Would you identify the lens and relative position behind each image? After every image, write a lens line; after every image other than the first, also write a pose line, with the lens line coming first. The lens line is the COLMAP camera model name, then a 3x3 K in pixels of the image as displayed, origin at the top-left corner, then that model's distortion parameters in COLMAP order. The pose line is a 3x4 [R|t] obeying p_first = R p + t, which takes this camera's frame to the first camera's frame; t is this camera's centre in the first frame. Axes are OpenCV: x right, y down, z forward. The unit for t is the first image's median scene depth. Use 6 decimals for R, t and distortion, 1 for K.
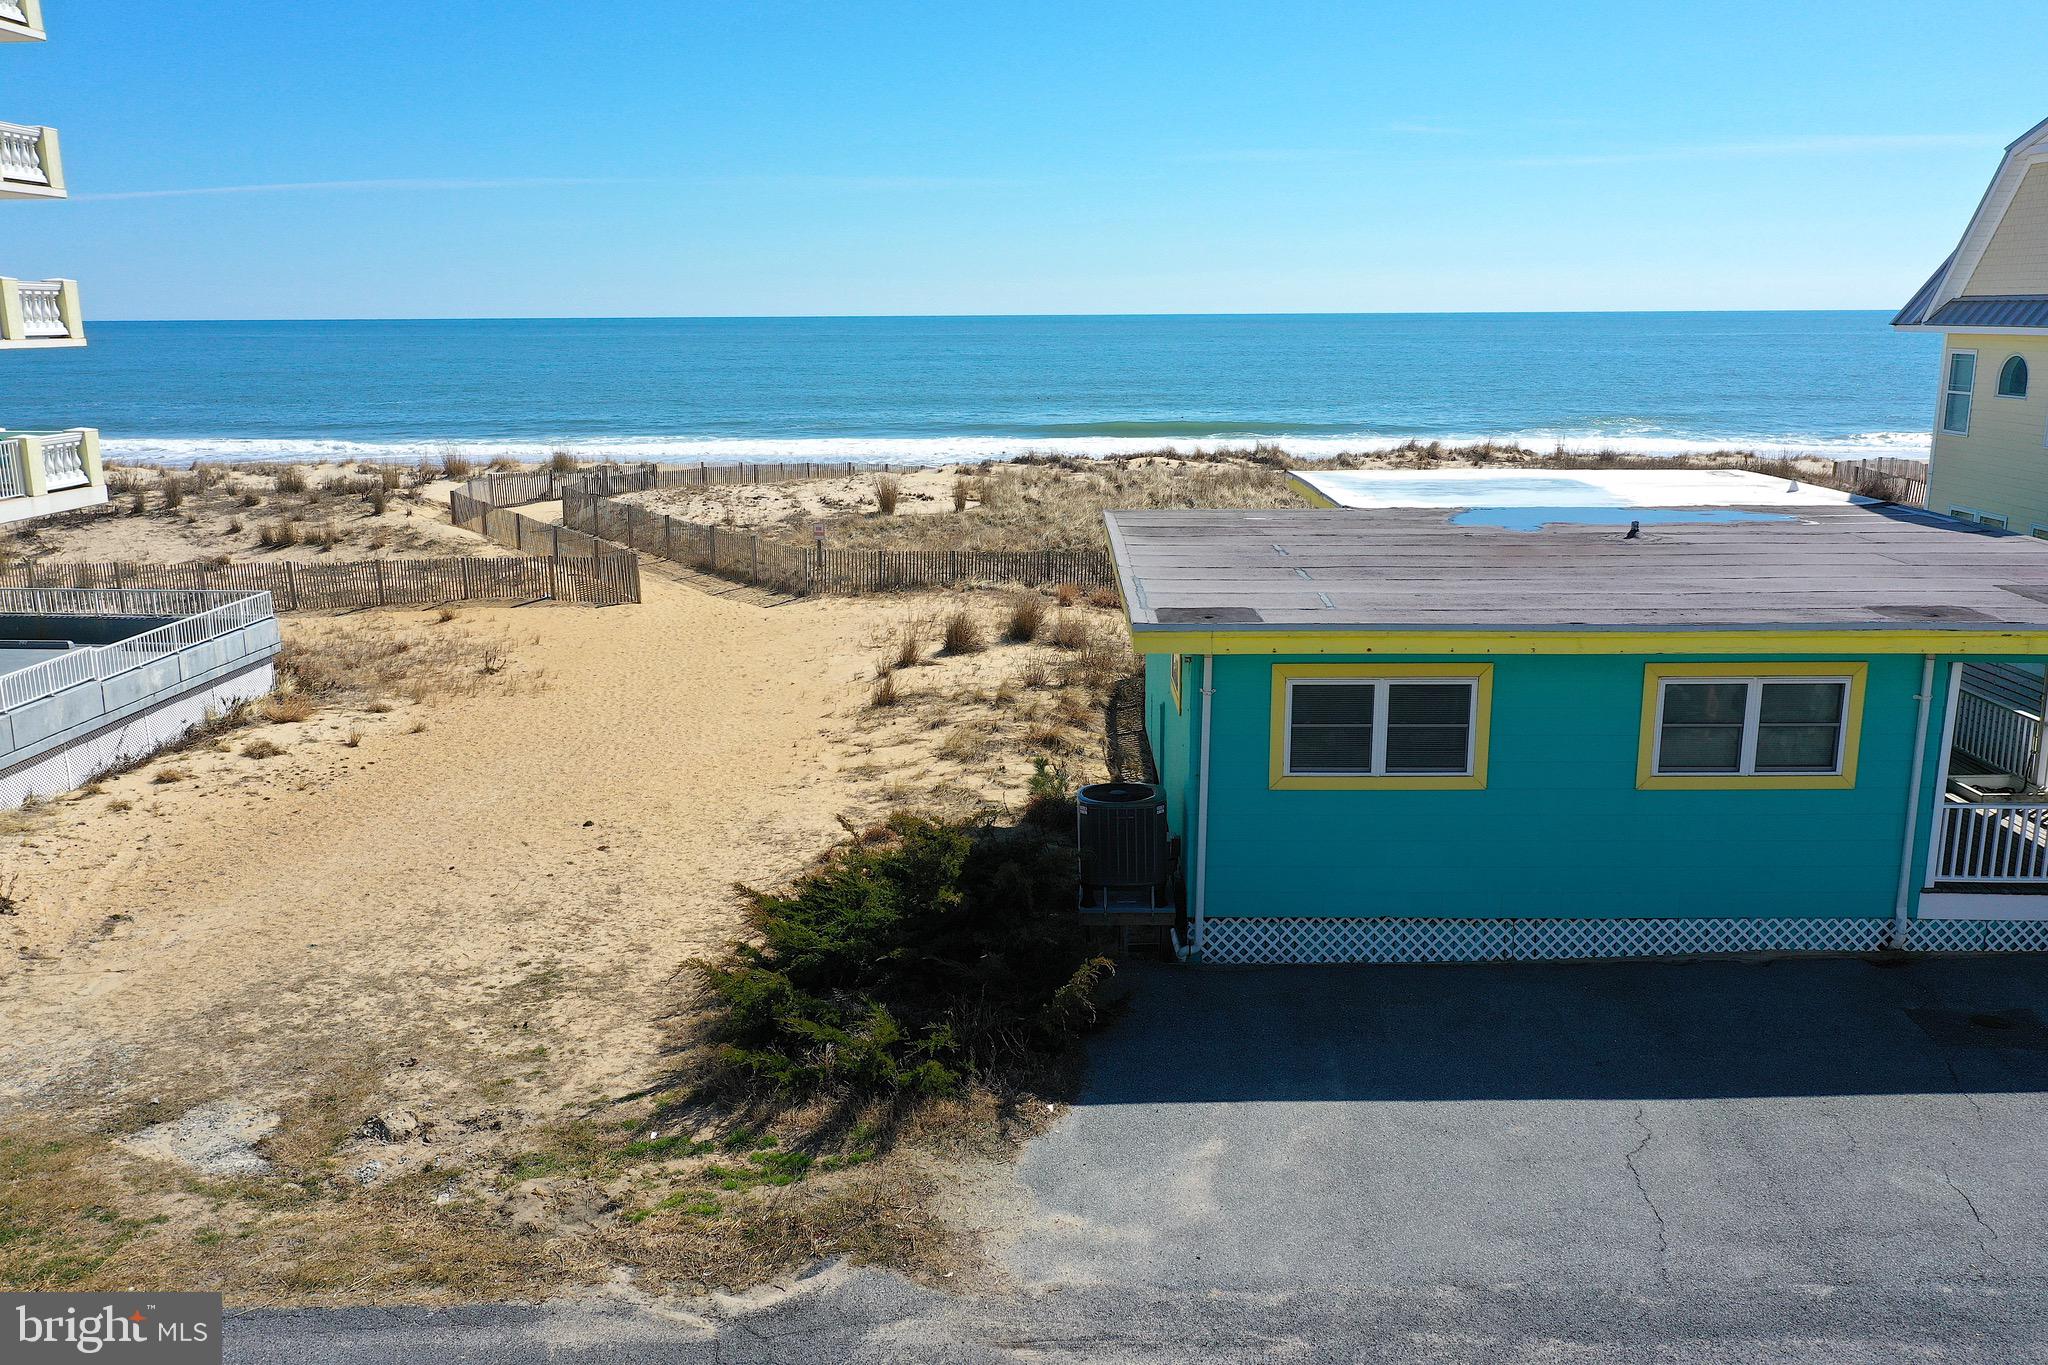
lens RADIAL K [[1624.8, 0, 1030.2], [0, 1624.8, 685.9], [0, 0, 1]] dist [-0.000917, 0.002488]
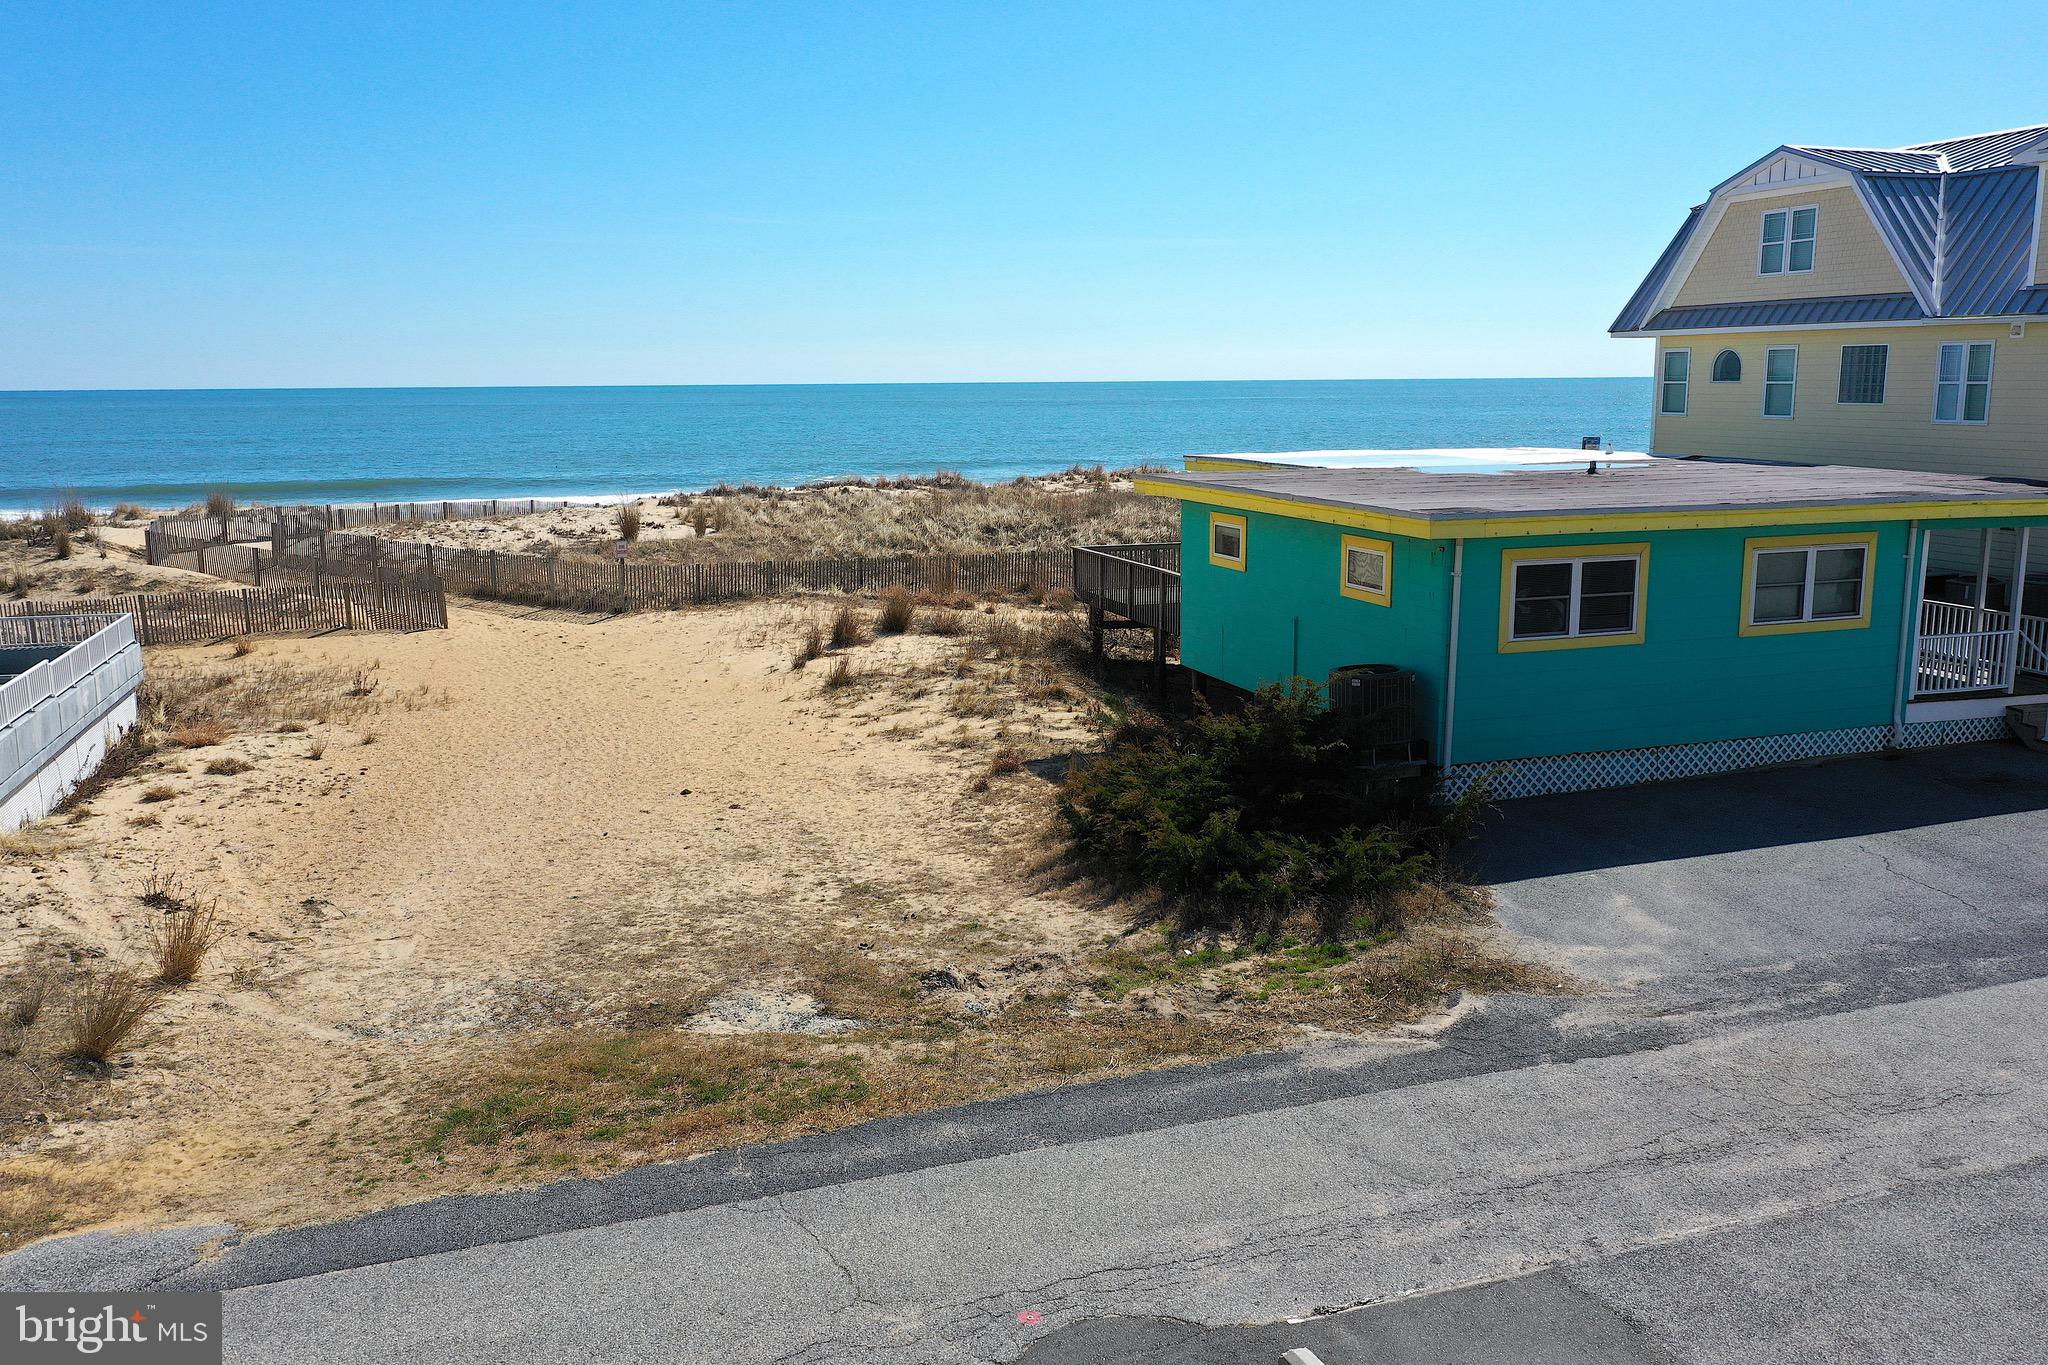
lens RADIAL K [[1624.8, 0, 1030.2], [0, 1624.8, 685.9], [0, 0, 1]] dist [-0.000917, 0.002488]
pose [[0.943725, -0.063378, 0.324602, -0.569459], [0.076884, 0.996620, -0.028939, 0.093360], [-0.321670, 0.052267, 0.945408, -0.047122]]
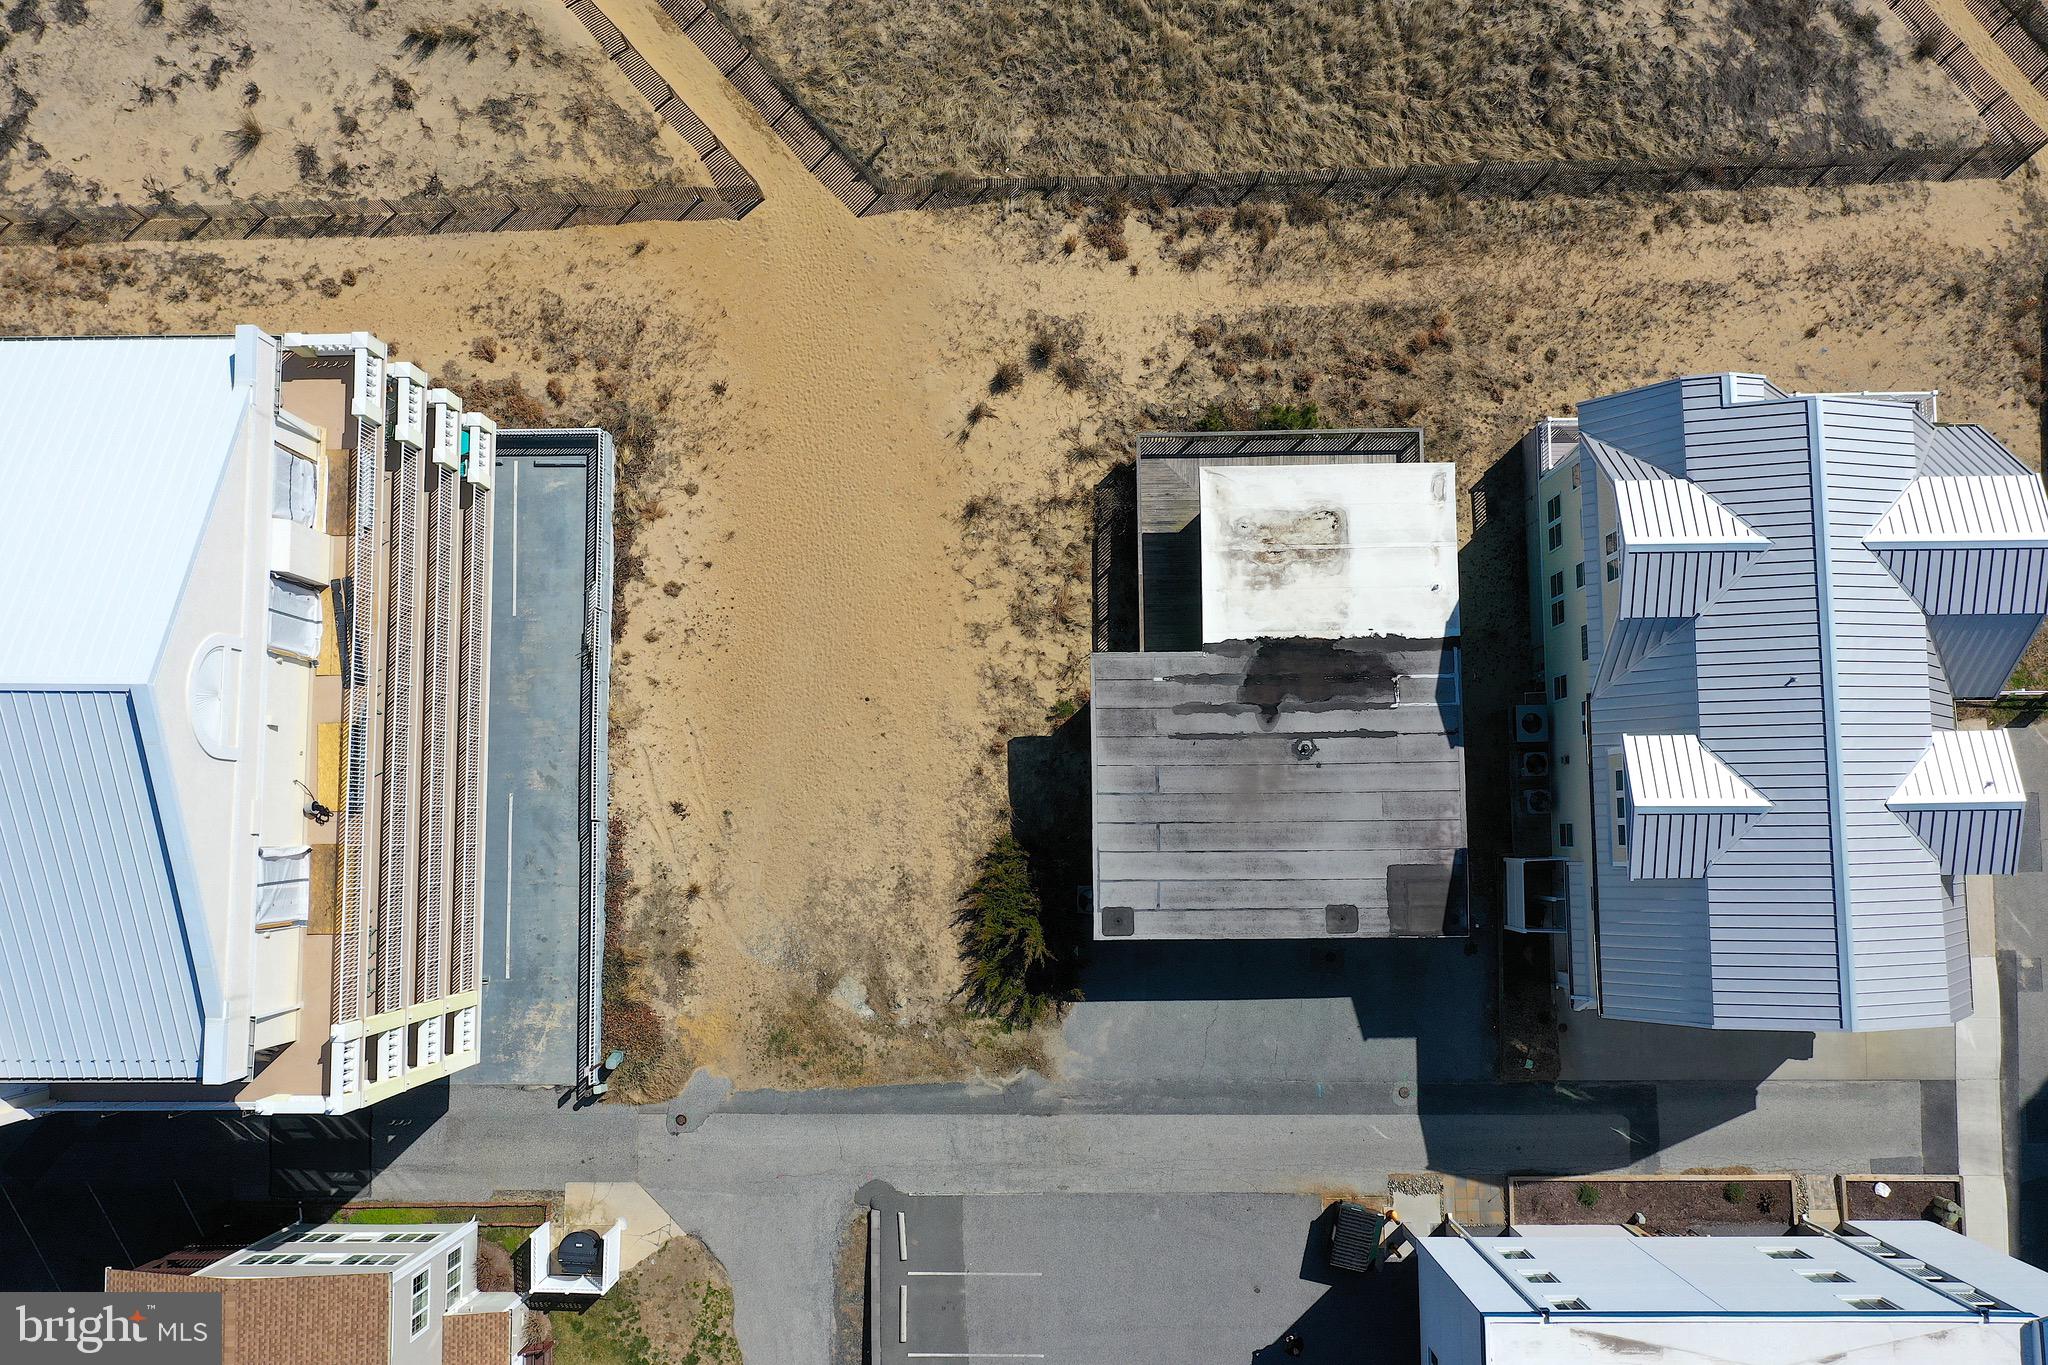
lens RADIAL K [[1624.8, 0, 1030.2], [0, 1624.8, 685.9], [0, 0, 1]] dist [-0.000917, 0.002488]
pose [[0.999683, -0.023428, -0.009194, -0.023514], [0.016108, 0.314890, 0.948992, -3.074484], [-0.019338, -0.948839, 0.315167, 0.403316]]
